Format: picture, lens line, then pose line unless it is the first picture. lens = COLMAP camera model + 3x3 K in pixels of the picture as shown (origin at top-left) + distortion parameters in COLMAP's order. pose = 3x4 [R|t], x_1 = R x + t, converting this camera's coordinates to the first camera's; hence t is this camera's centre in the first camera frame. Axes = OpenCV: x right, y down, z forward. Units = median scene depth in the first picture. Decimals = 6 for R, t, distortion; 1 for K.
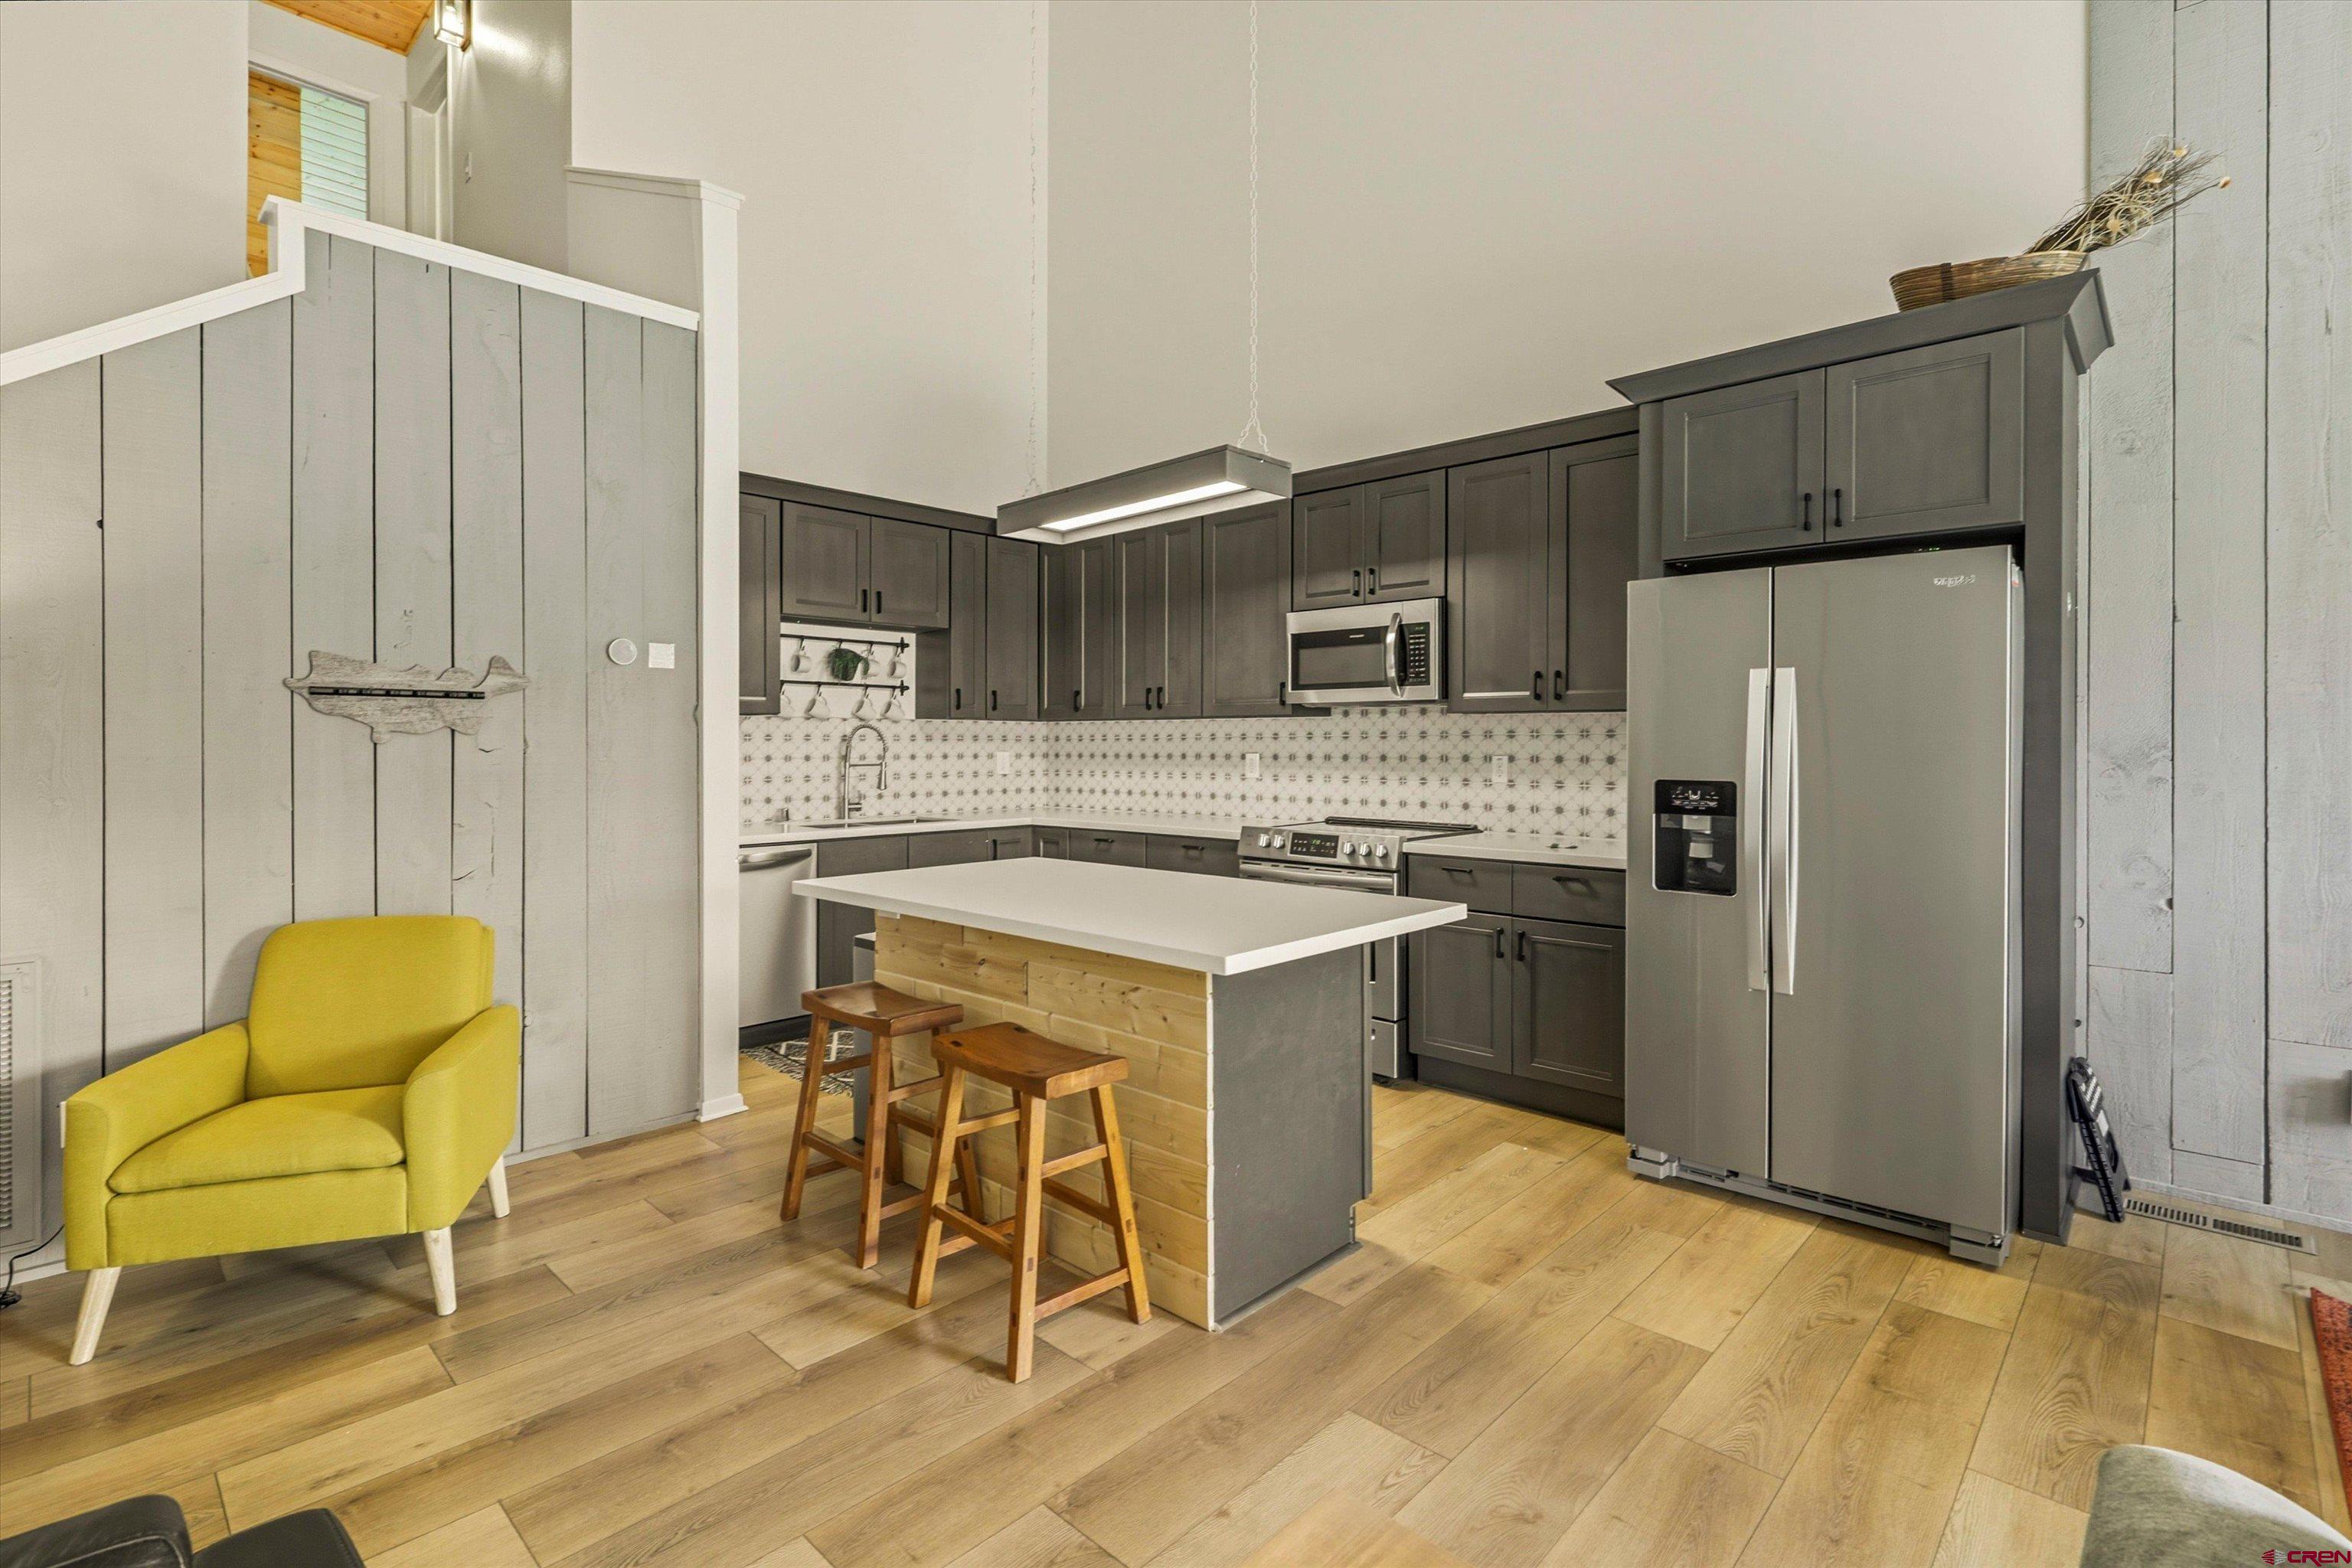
lens RADIAL K [[1101.6, 0, 1190.2], [0, 1101.6, 744.0], [0, 0, 1]] dist [-0.001428, -0.000015]
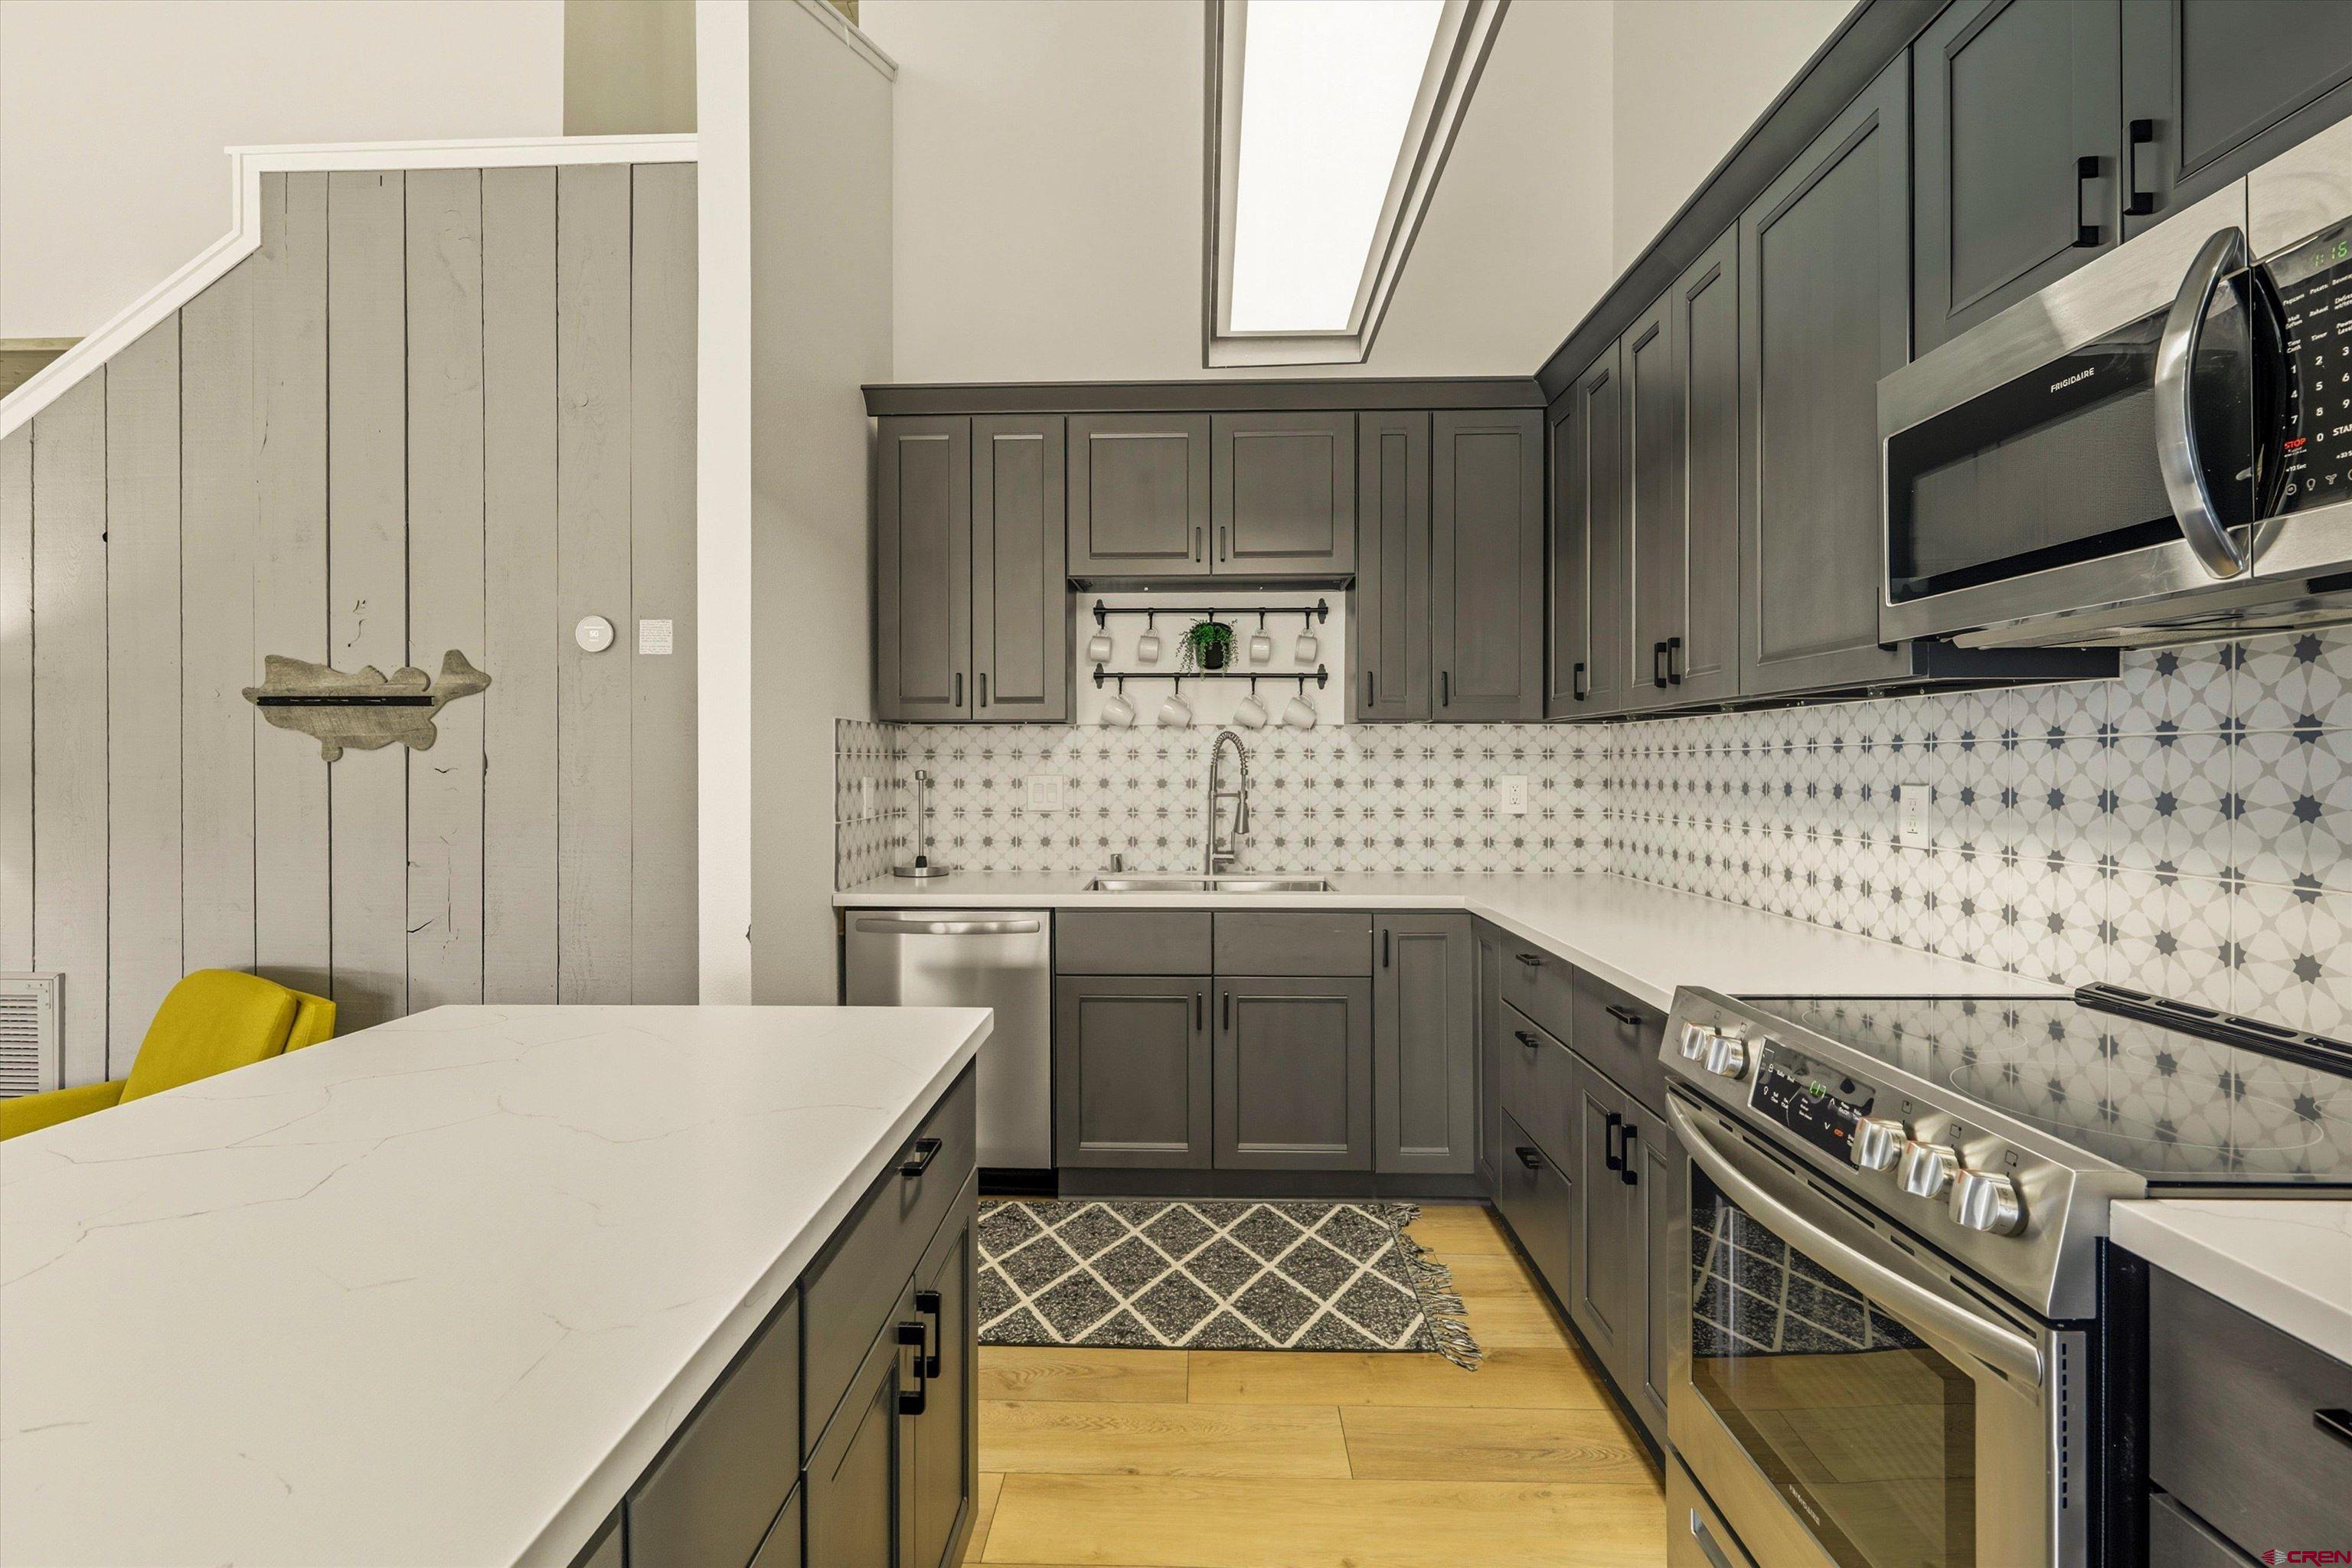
lens RADIAL K [[1101.6, 0, 1166.7], [0, 1101.6, 760.4], [0, 0, 1]] dist [-0.001428, -0.000015]
pose [[0.649613, -0.003291, -0.760258, 0.192172], [-0.000333, 0.999989, -0.004613, 0.001515], [0.760265, 0.003250, 0.649605, 0.570098]]
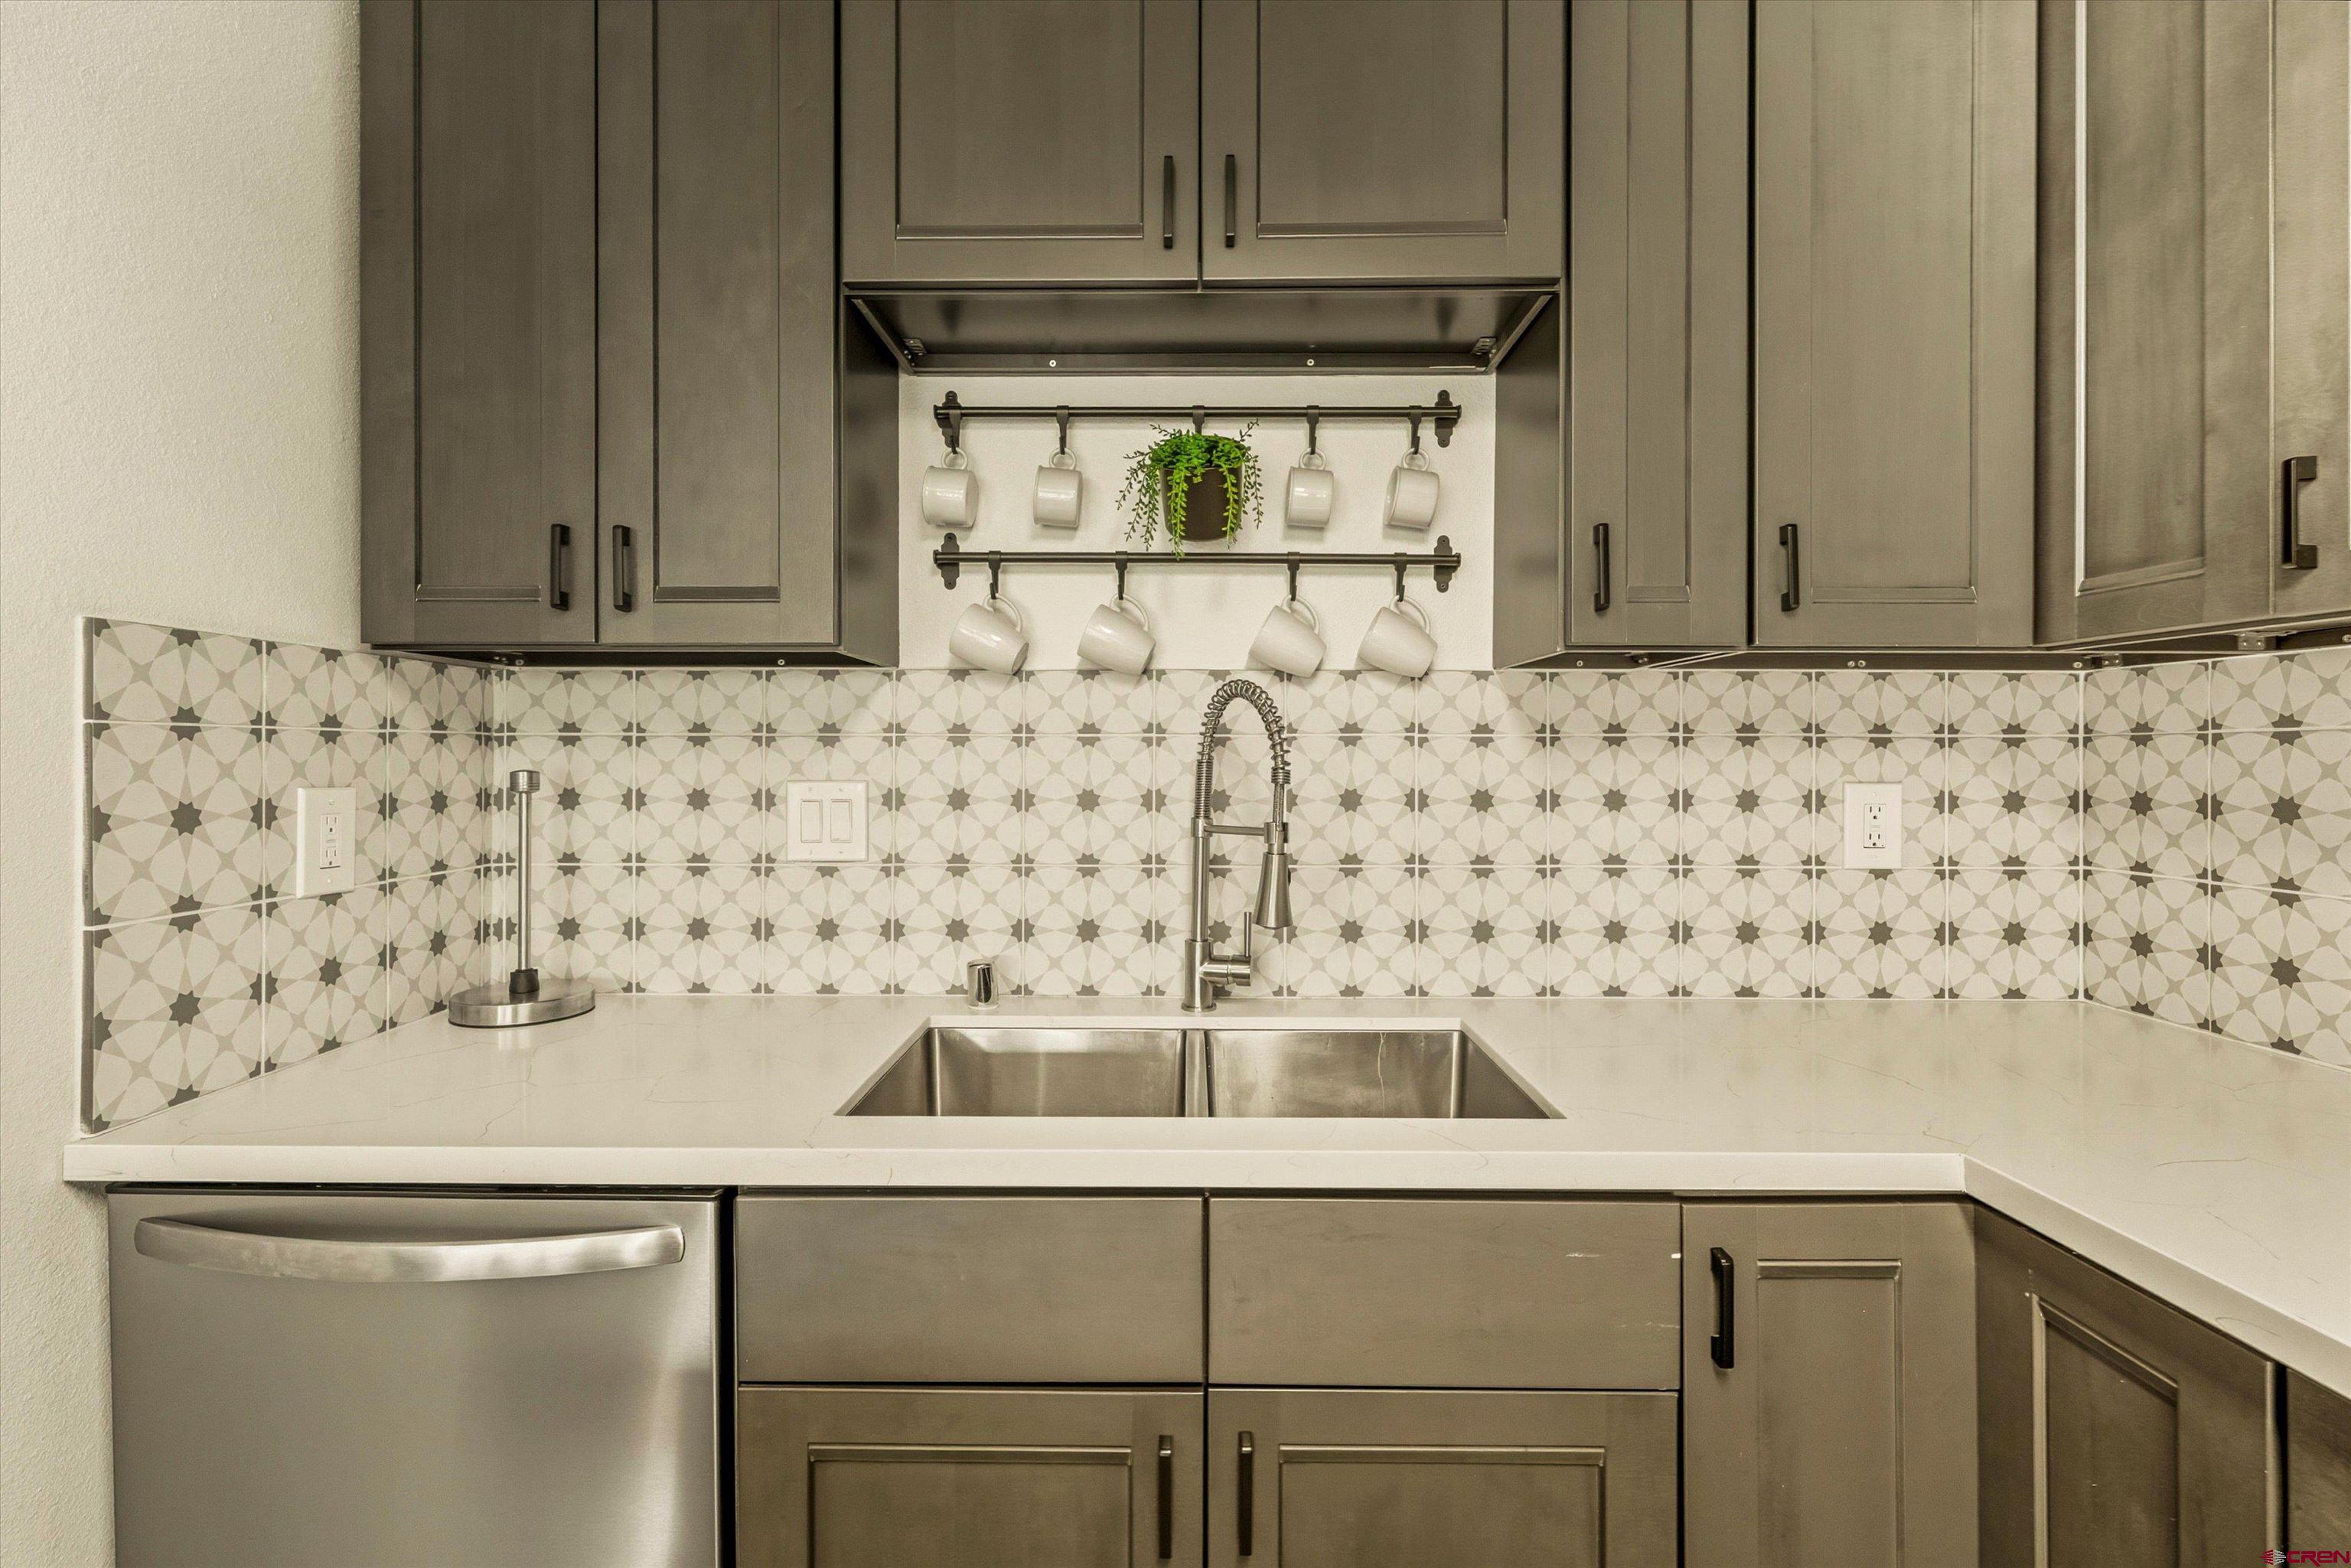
lens RADIAL K [[1101.1, 0, 1166.5], [0, 1101.1, 768.5], [0, 0, 1]] dist [-0.001428, -0.000015]
pose [[0.669191, 0.004060, -0.743079, -0.104528], [-0.002294, 0.999992, 0.003397, 0.002888], [0.743087, -0.000568, 0.669195, 0.838859]]
